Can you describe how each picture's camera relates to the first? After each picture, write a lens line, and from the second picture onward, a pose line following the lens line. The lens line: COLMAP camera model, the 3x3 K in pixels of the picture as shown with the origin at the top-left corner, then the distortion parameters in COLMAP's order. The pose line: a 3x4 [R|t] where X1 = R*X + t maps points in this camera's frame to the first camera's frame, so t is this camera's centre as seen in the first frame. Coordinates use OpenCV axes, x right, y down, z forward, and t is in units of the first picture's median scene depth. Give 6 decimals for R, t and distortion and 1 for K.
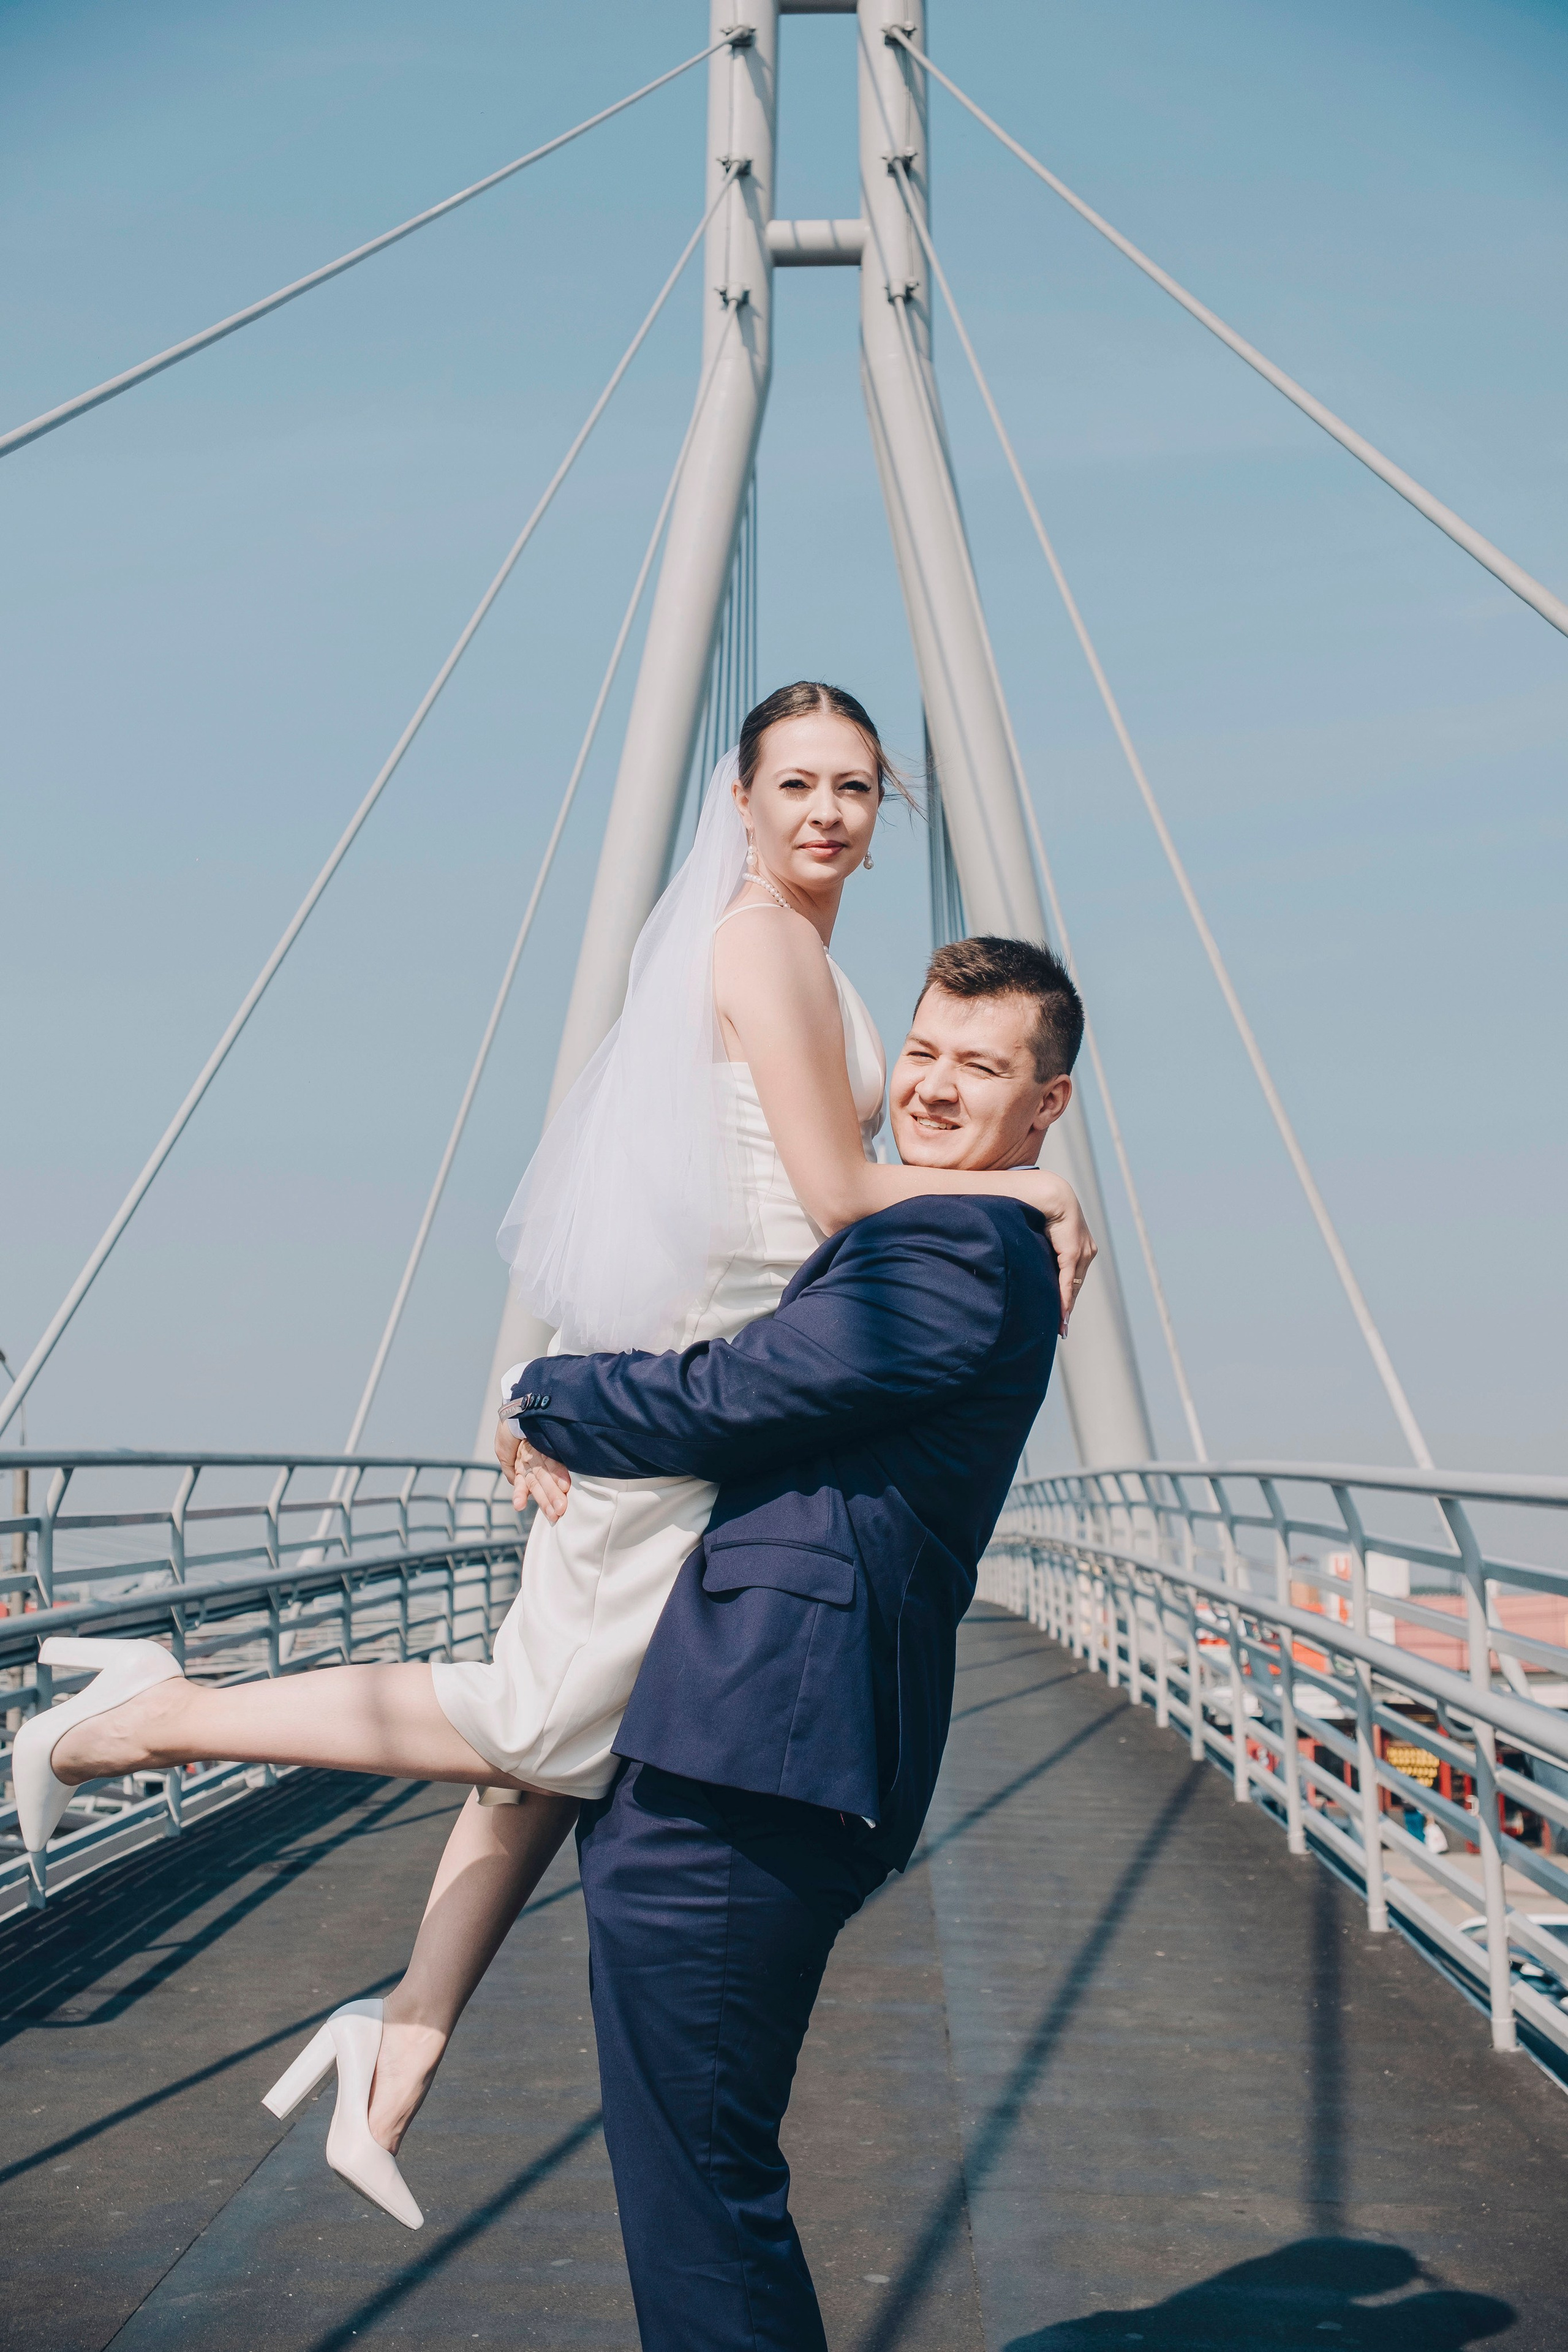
lens RADIAL K [[2319.6, 0, 834.5], [0, 2319.6, 1181.4], [0, 0, 1]] dist [-0.014593, 0.024988]
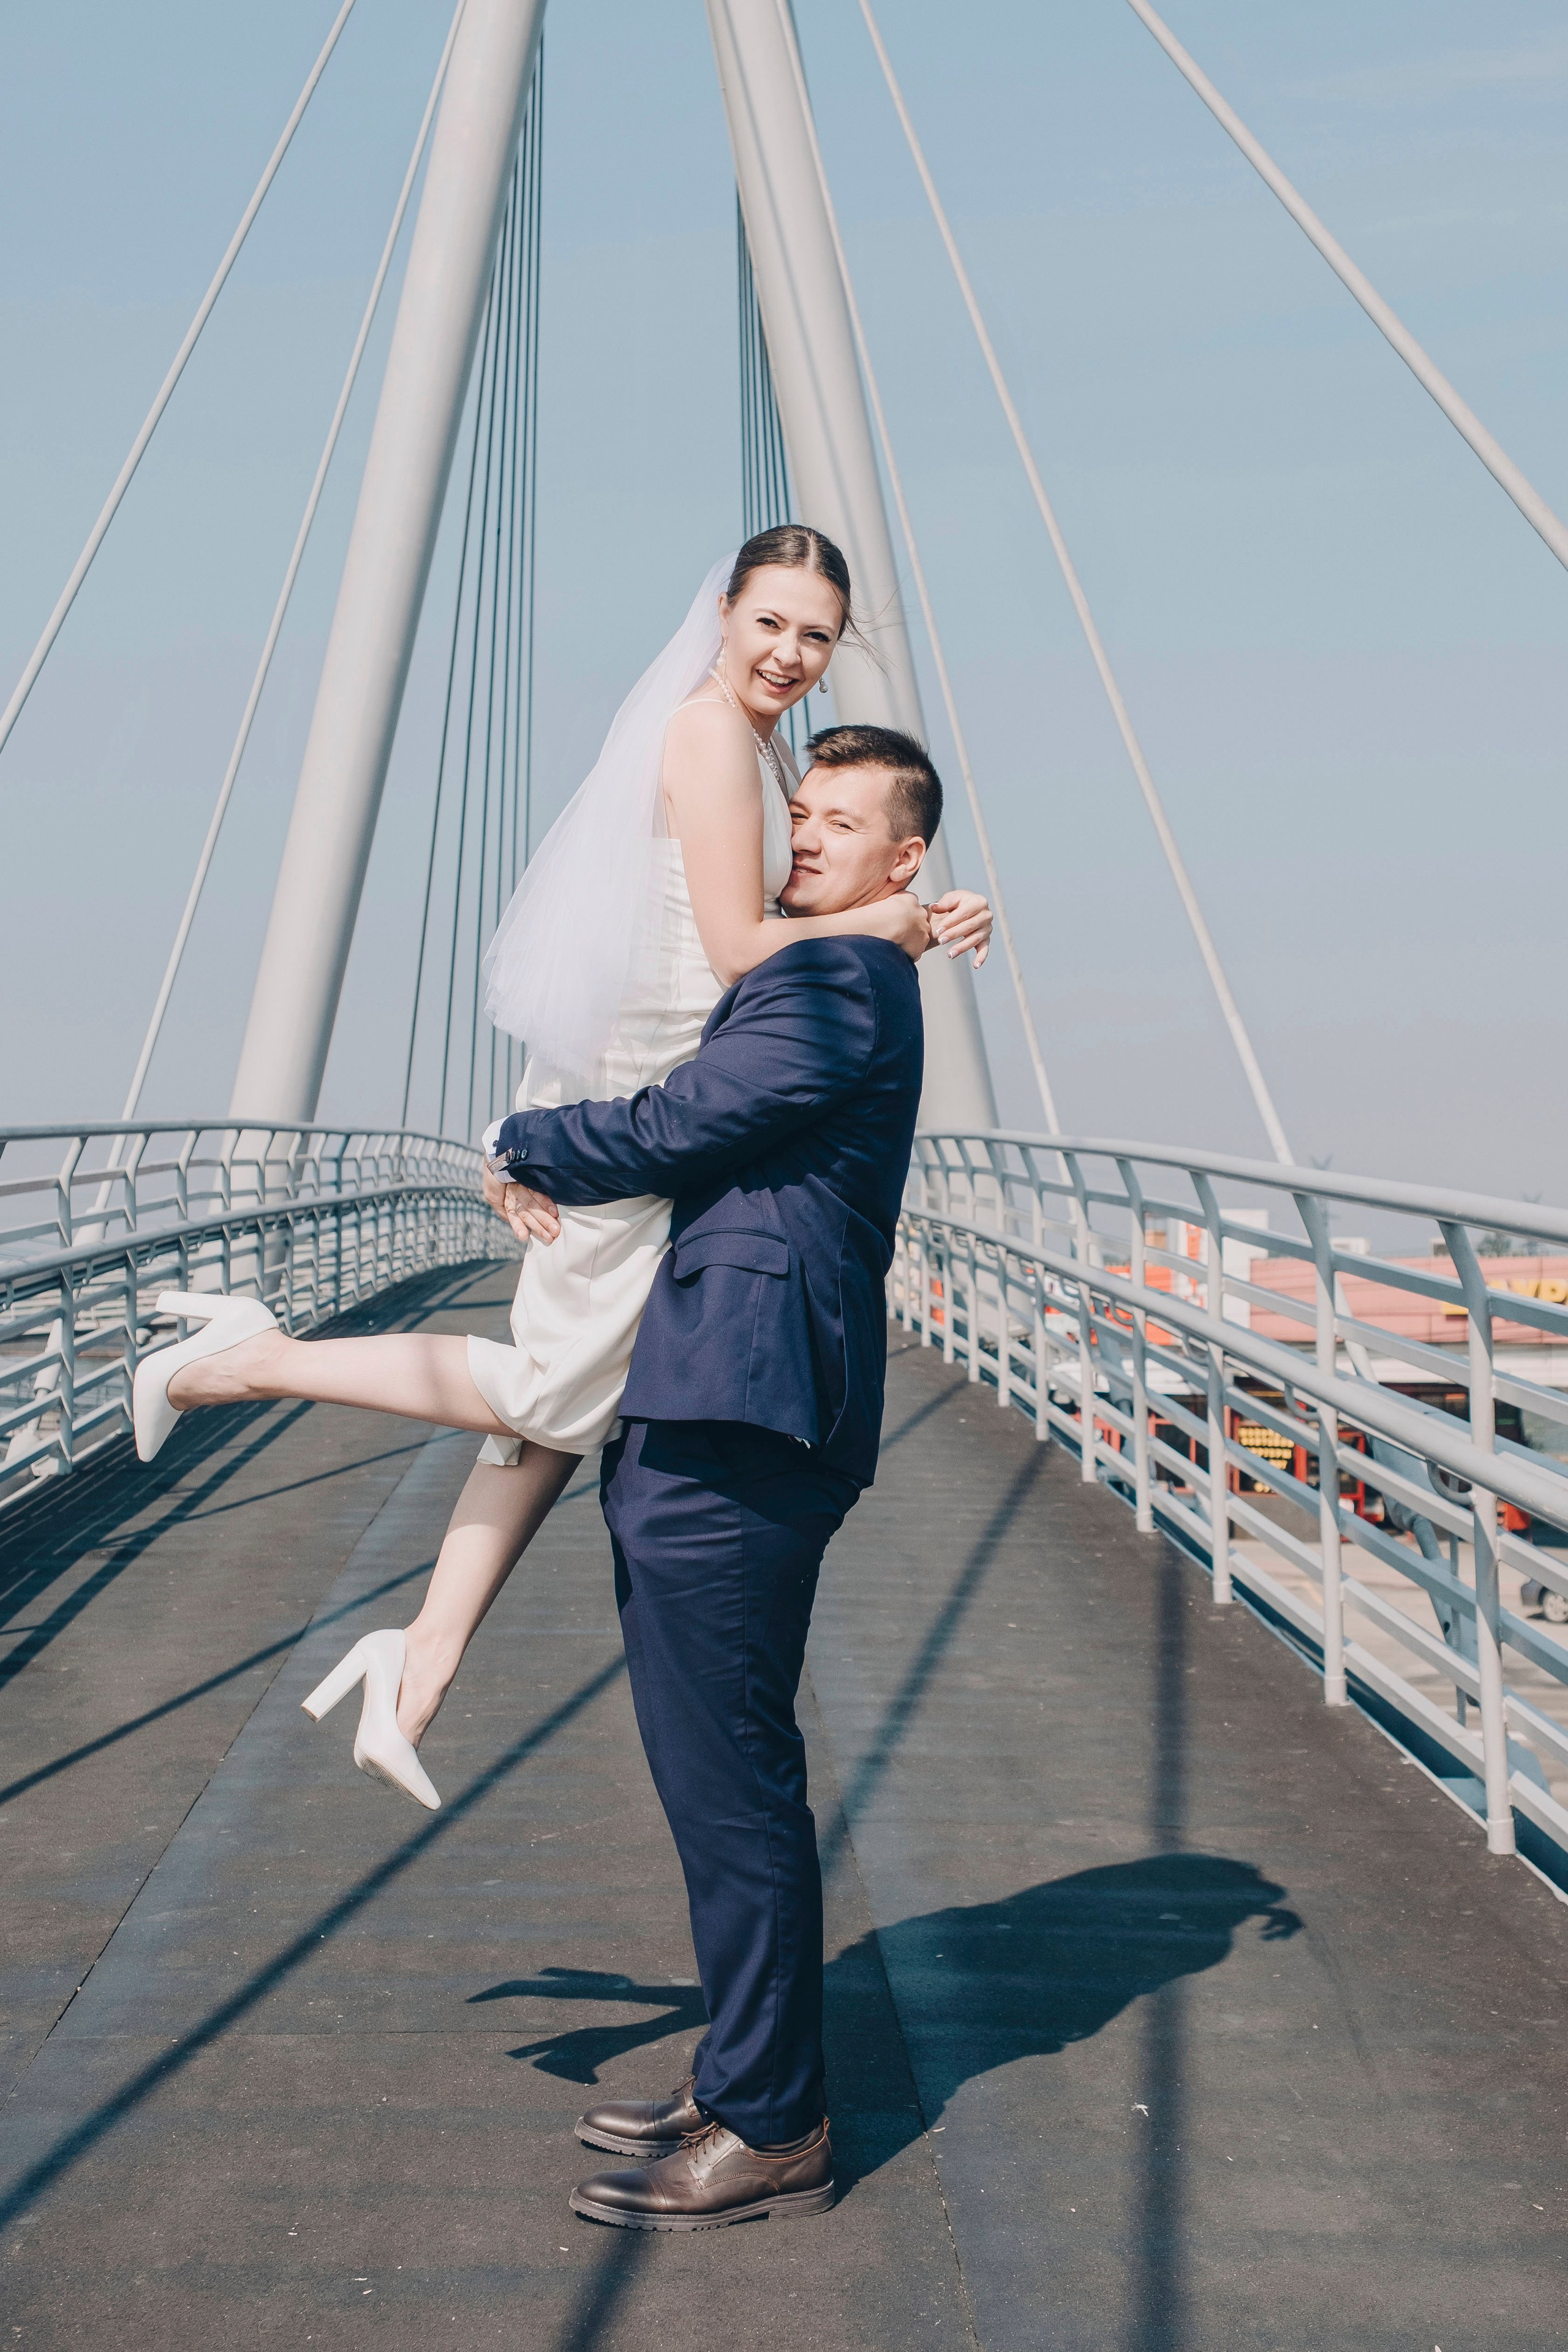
lens RADIAL K [[2929.4, 0, 790.7], [0, 2929.4, 1093.3], [0, 0, 1]] dist [-0.004737, -0.020522]
pose [[0.997096, 0.003222, 0.076088, -0.049247], [-0.012741, 0.992081, 0.124956, -0.053250], [-0.075083, -0.125562, 0.989240, -0.214631]]
